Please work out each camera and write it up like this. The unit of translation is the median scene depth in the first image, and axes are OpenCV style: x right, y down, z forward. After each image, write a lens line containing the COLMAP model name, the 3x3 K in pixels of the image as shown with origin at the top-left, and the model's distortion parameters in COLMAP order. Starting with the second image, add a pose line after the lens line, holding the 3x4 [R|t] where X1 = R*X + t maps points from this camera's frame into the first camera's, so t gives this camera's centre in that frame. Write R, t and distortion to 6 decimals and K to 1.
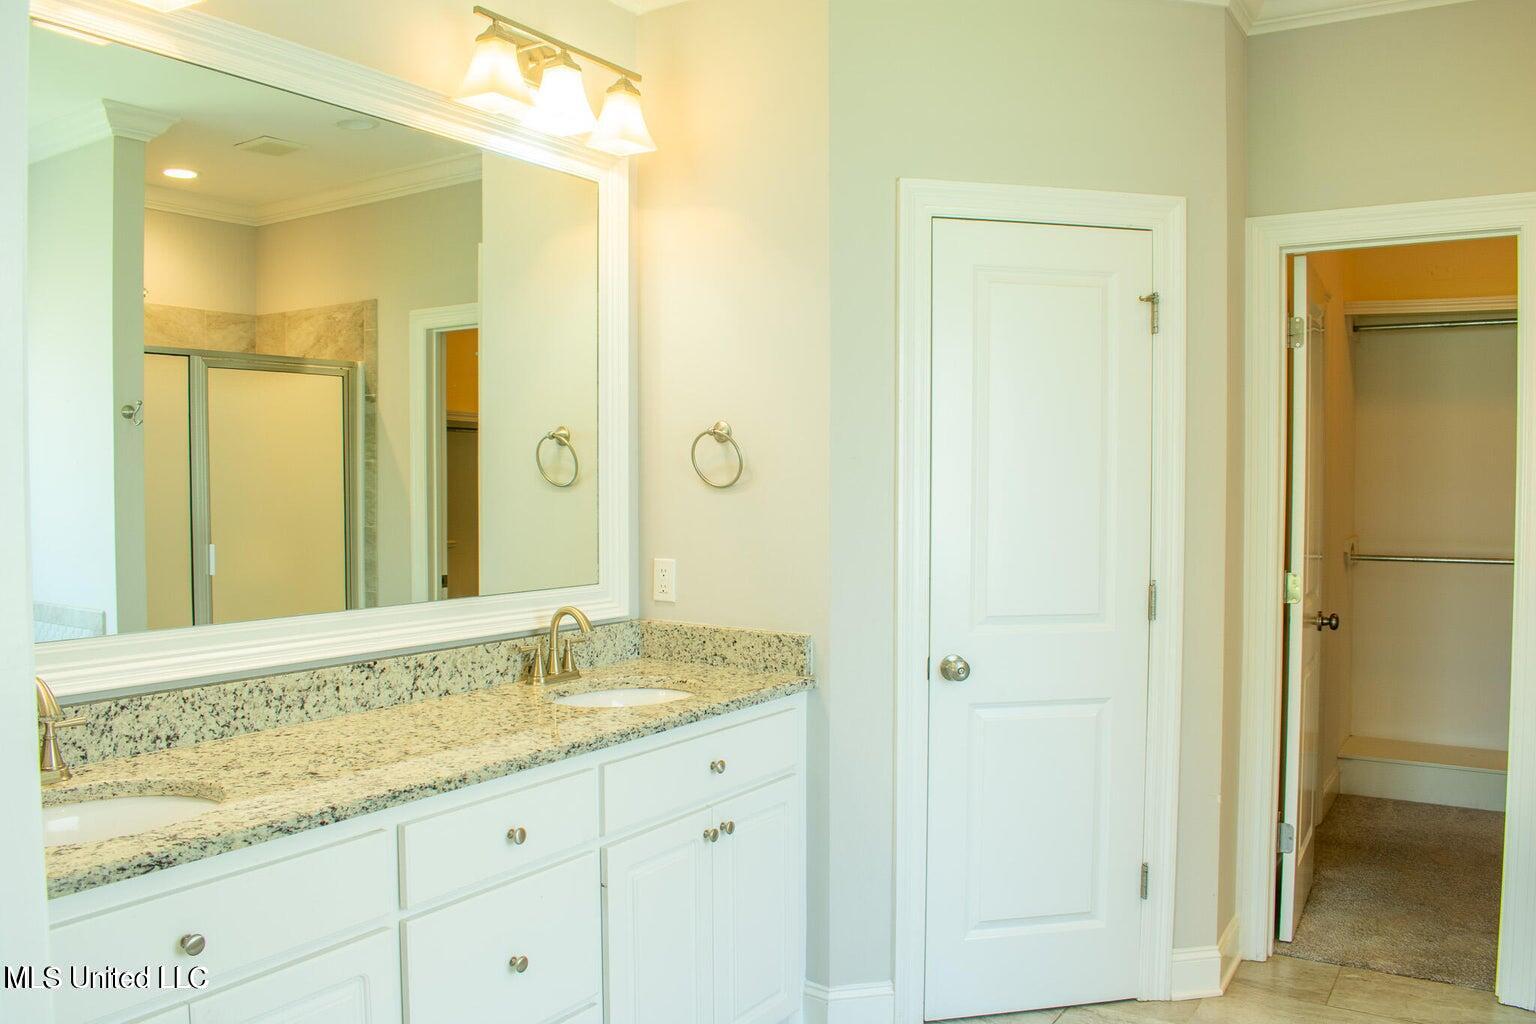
lens RADIAL K [[1201.9, 0, 768.0], [0, 1201.9, 512.0], [0, 0, 1]] dist [-0.089993, 0.009279]
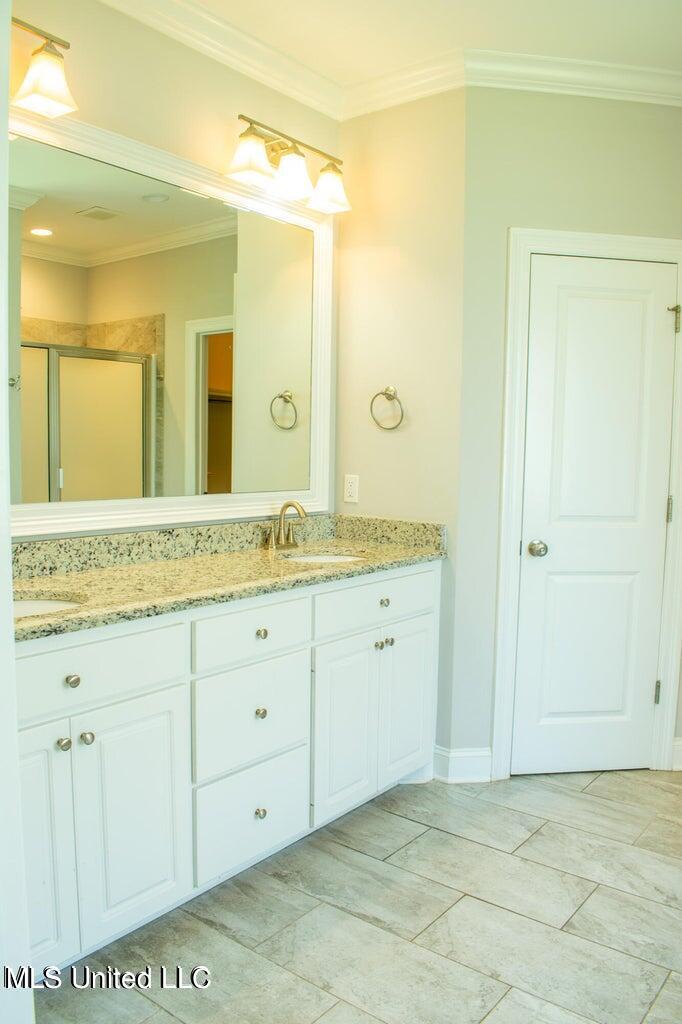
lens RADIAL K [[799.3, 0, 341.0], [0, 799.3, 512.0], [0, 0, 1]] dist [-0.091170, 0.003057]
pose [[0.996245, 0.023272, -0.083397, -0.013674], [-0.018749, 0.998331, 0.054617, 0.034538], [0.084529, -0.052849, 0.995019, -0.043367]]
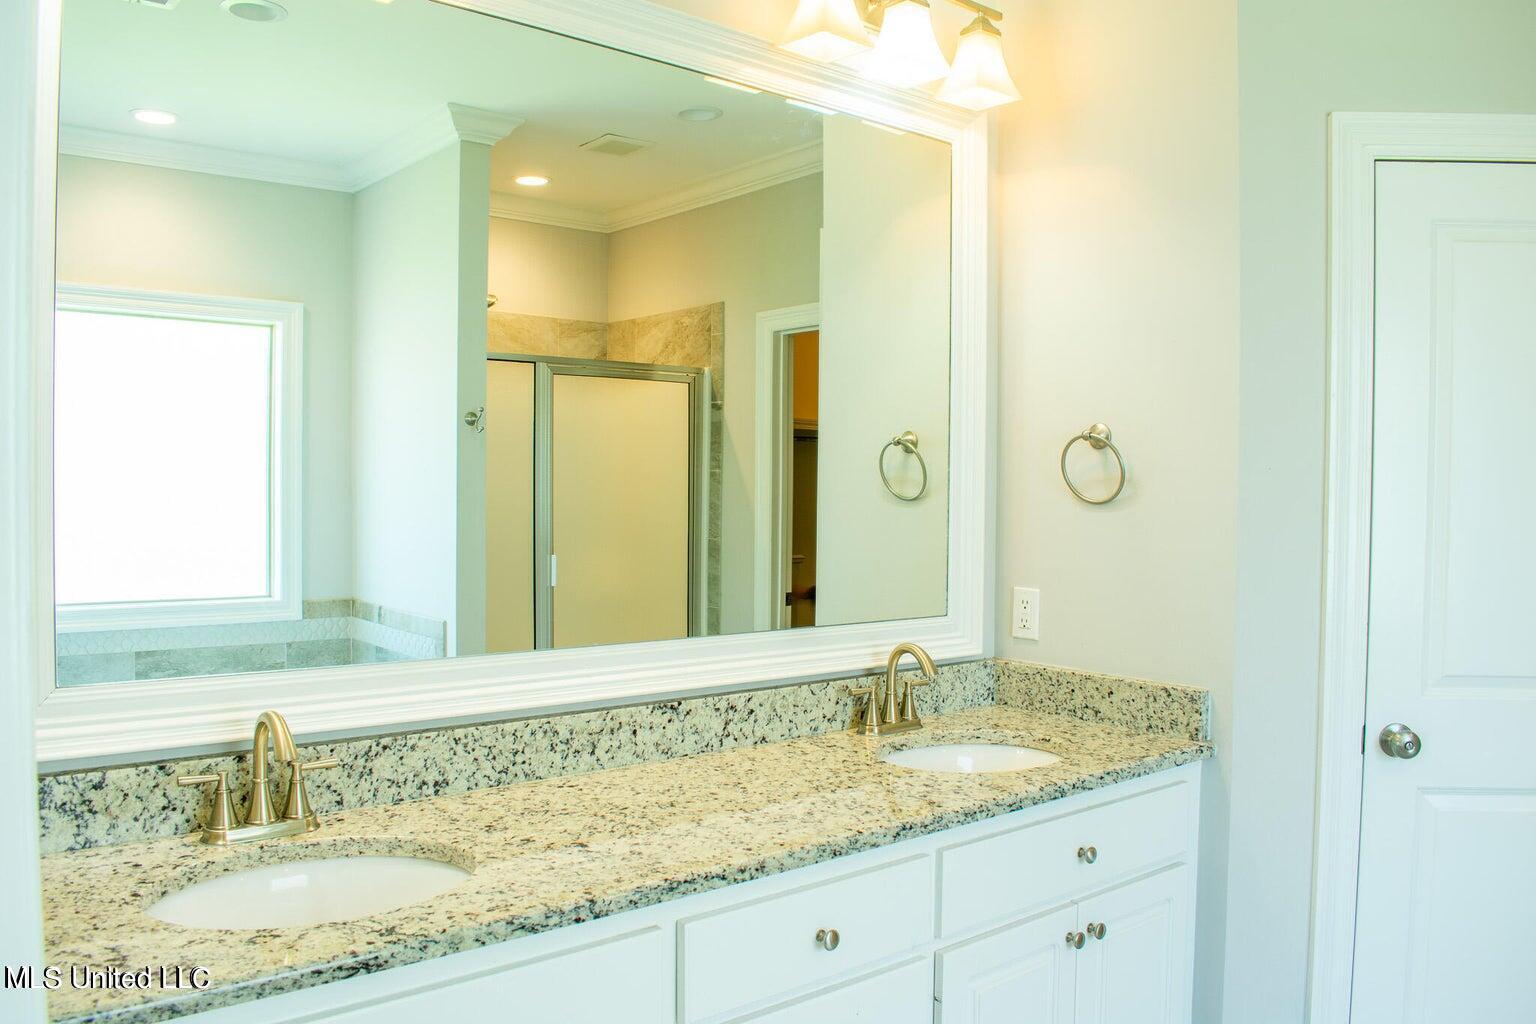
lens RADIAL K [[1198.9, 0, 768.0], [0, 1198.9, 512.0], [0, 0, 1]] dist [-0.091170, 0.003057]
pose [[0.955021, 0.014412, -0.296189, -0.014146], [-0.017754, 0.999805, -0.008597, -0.004277], [0.296007, 0.013469, 0.955091, 0.170369]]
